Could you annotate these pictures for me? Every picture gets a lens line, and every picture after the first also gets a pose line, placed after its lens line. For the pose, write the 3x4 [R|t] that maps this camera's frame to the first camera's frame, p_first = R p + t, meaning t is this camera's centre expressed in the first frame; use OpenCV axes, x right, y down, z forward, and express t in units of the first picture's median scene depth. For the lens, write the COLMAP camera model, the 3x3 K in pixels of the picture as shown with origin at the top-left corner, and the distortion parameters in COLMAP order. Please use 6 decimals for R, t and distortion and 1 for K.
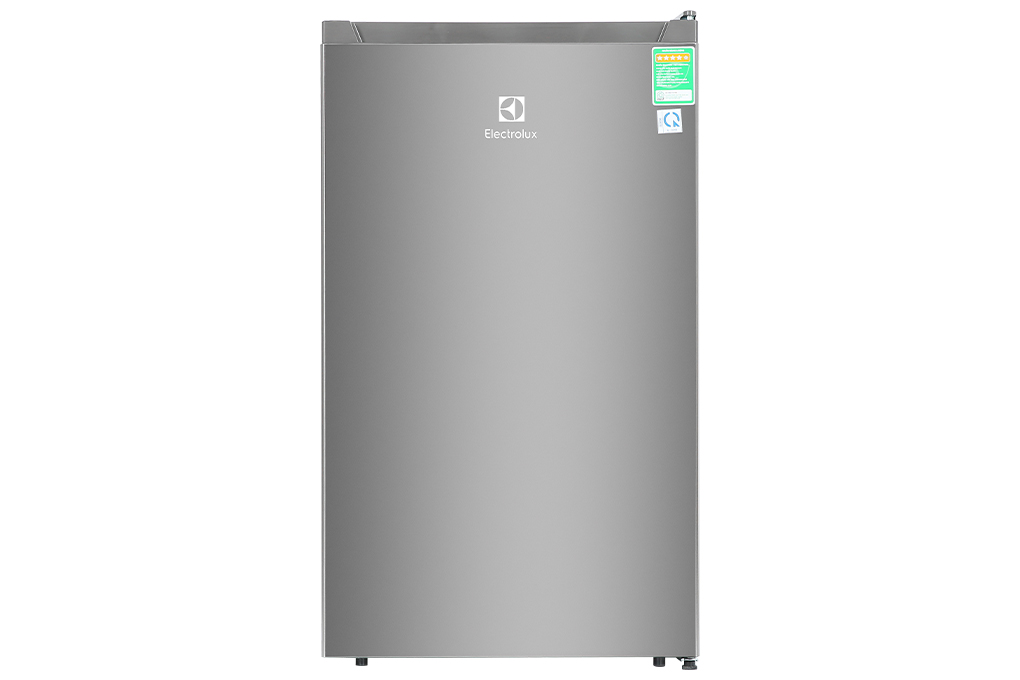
lens RADIAL K [[2180.8, 0, 510.0], [0, 2180.8, 340.0], [0, 0, 1]] dist [-0.007201, 0.035372]
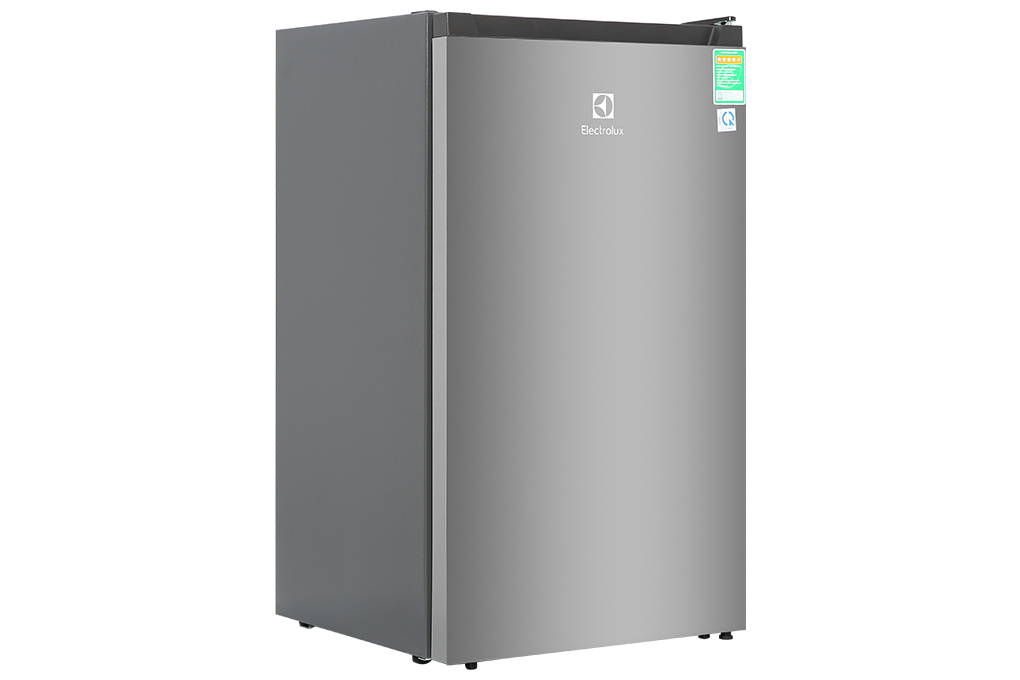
lens RADIAL K [[2180.8, 0, 510.0], [0, 2180.8, 340.0], [0, 0, 1]] dist [-0.007201, 0.035372]
pose [[0.869878, -0.035208, 0.492009, -0.537308], [0.027294, 0.999357, 0.023258, -0.021891], [-0.492511, -0.006803, 0.870279, 0.138327]]
